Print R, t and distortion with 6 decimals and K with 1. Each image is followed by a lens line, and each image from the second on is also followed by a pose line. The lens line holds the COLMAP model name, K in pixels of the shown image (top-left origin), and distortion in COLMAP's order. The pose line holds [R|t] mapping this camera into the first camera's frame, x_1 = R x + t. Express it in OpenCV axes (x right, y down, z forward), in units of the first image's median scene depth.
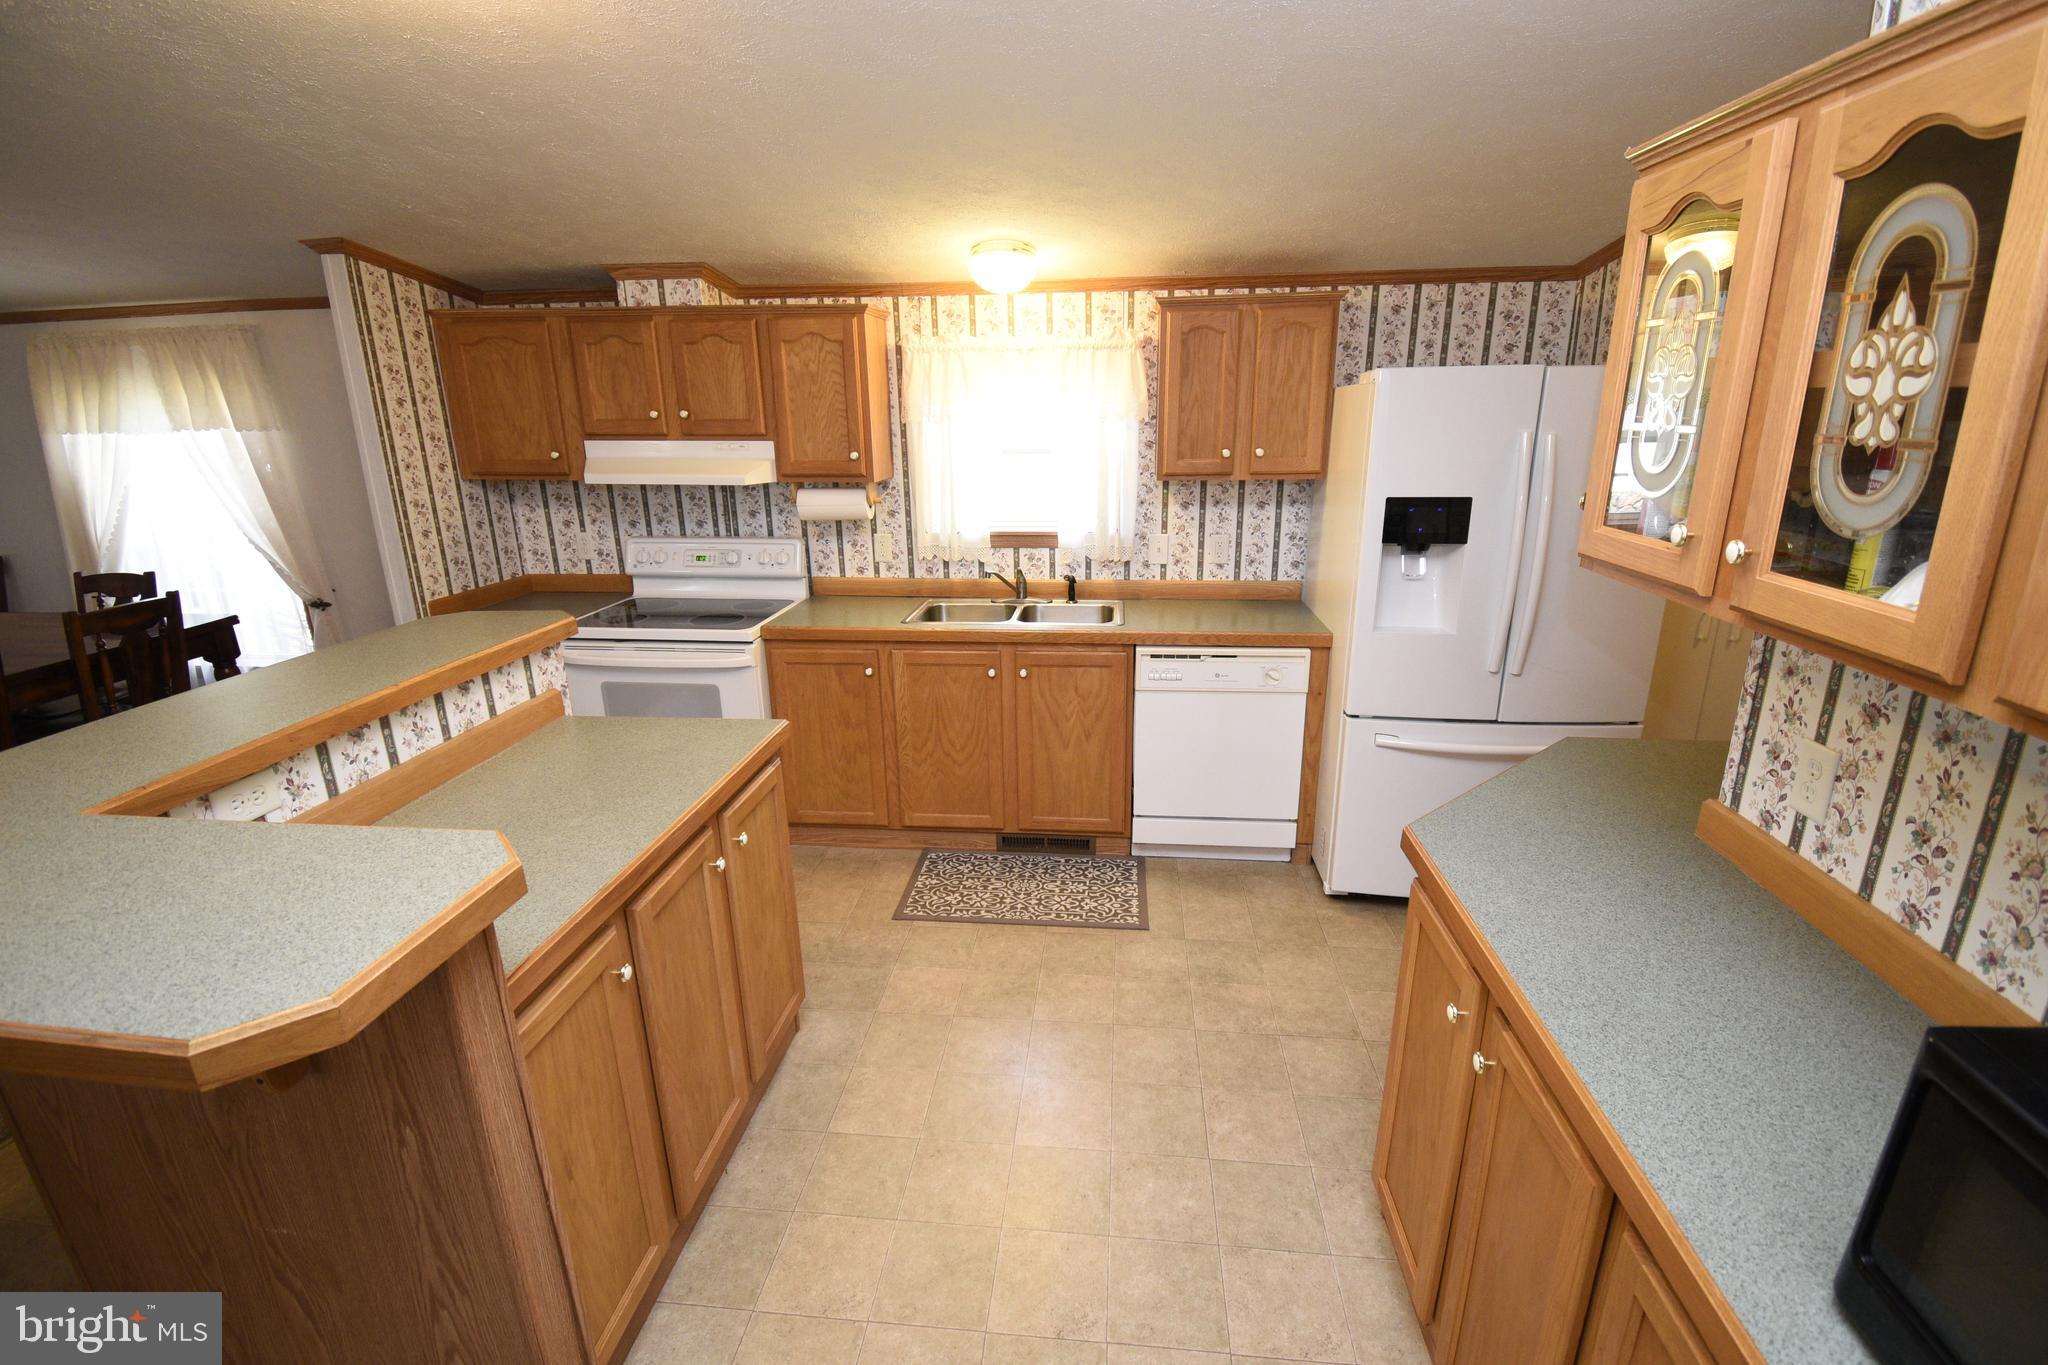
lens RADIAL K [[893.6, 0, 1024.0], [0, 893.6, 682.5], [0, 0, 1]] dist [0.000251, -0.000891]
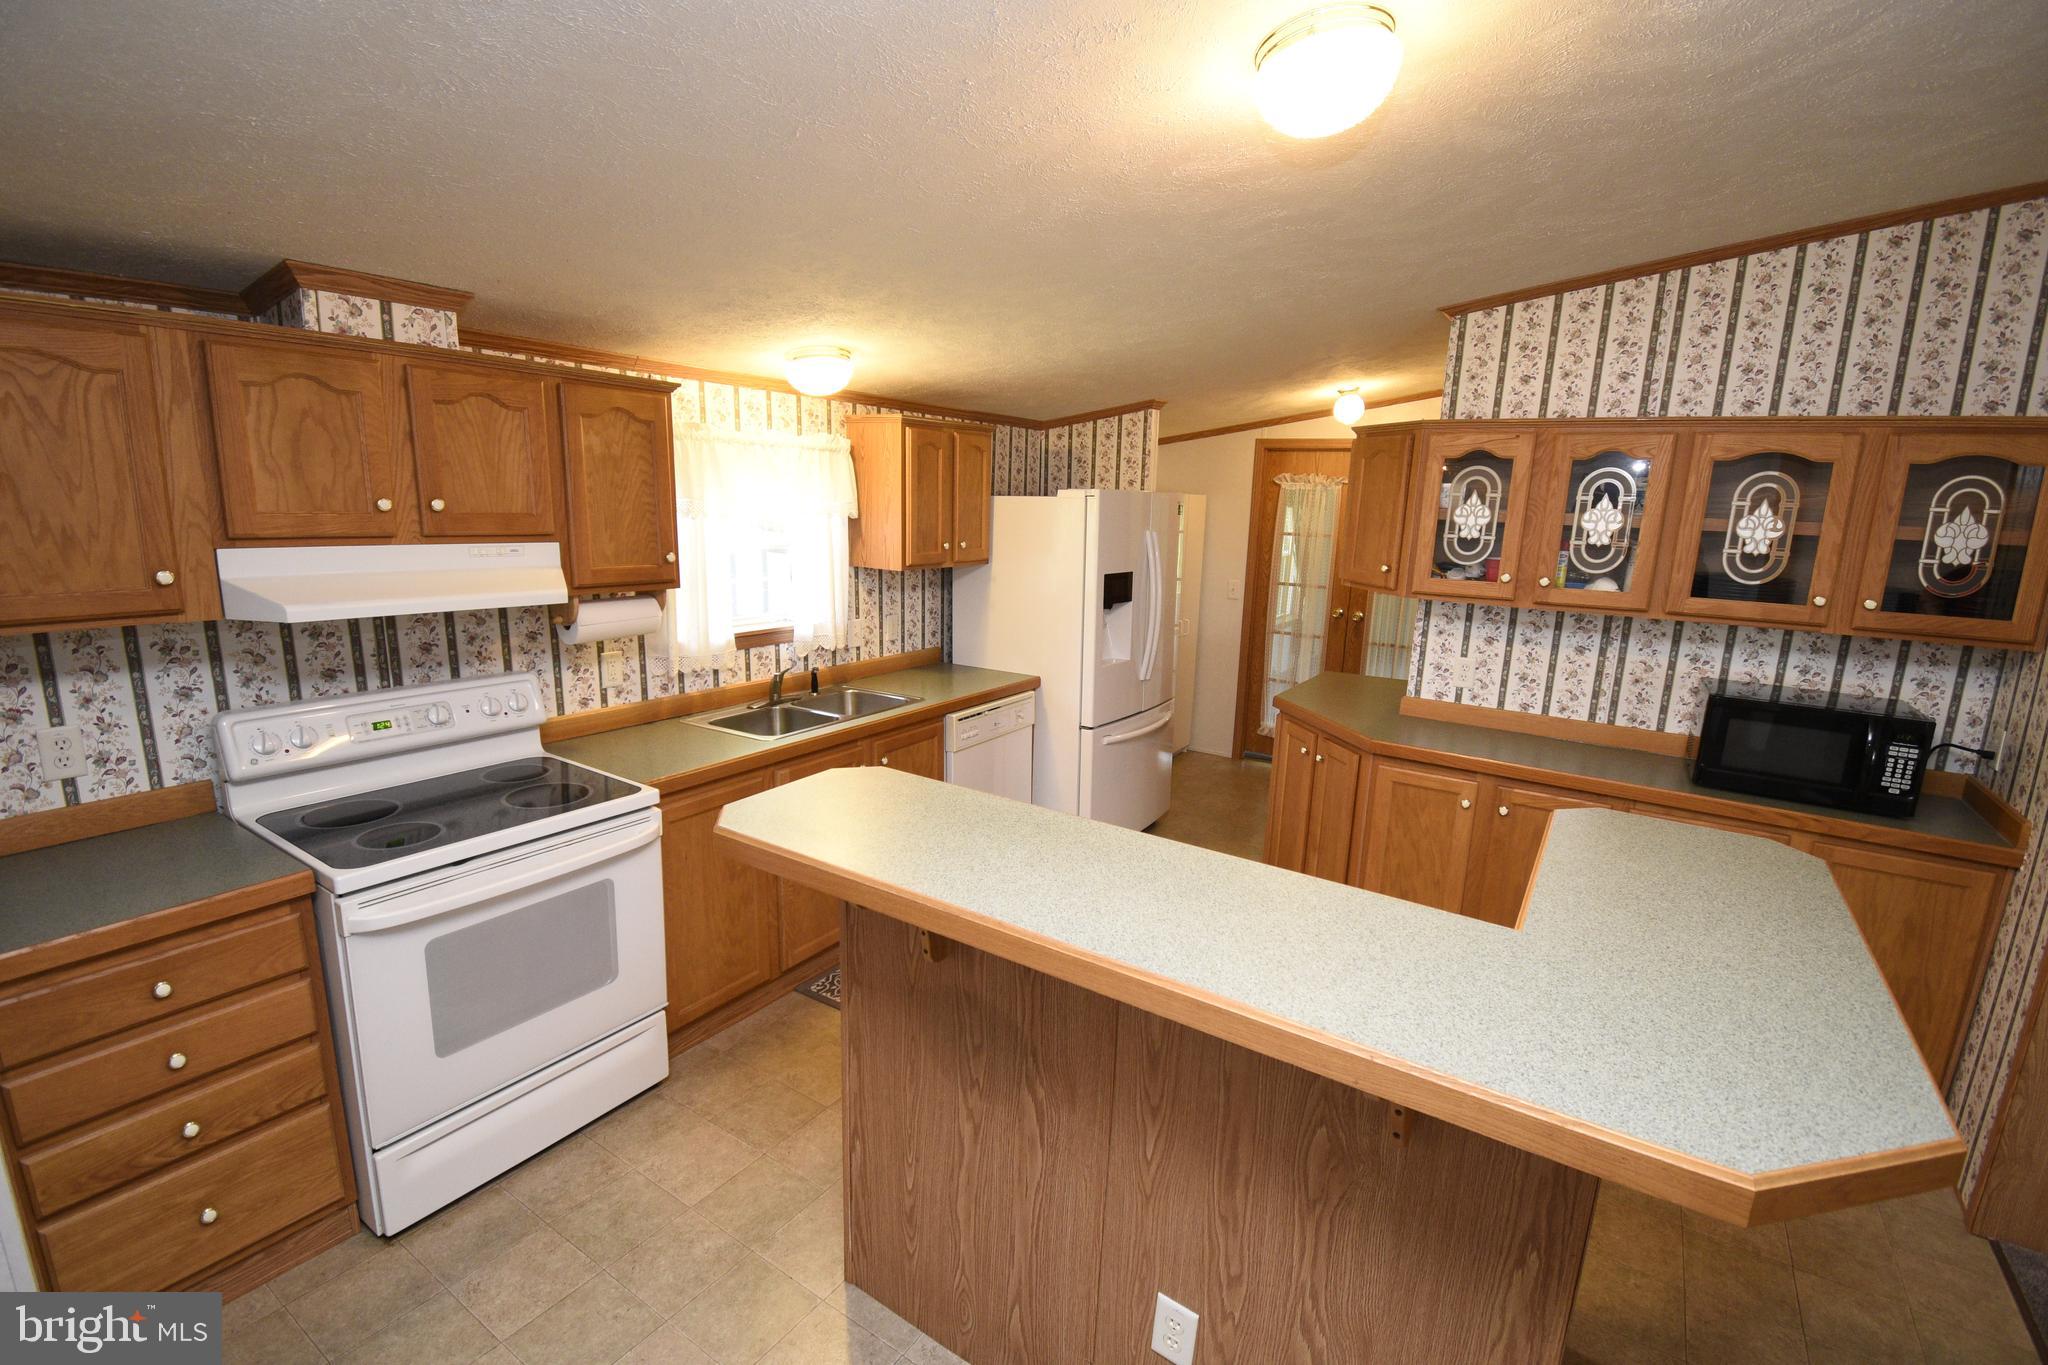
lens RADIAL K [[888.8, 0, 1024.0], [0, 888.8, 682.5], [0, 0, 1]] dist [0.001287, -0.021521]
pose [[0.474579, -0.154142, 0.866611, -0.749272], [0.225707, 0.972939, 0.049451, -0.106298], [-0.850782, 0.172132, 0.496528, 0.326324]]
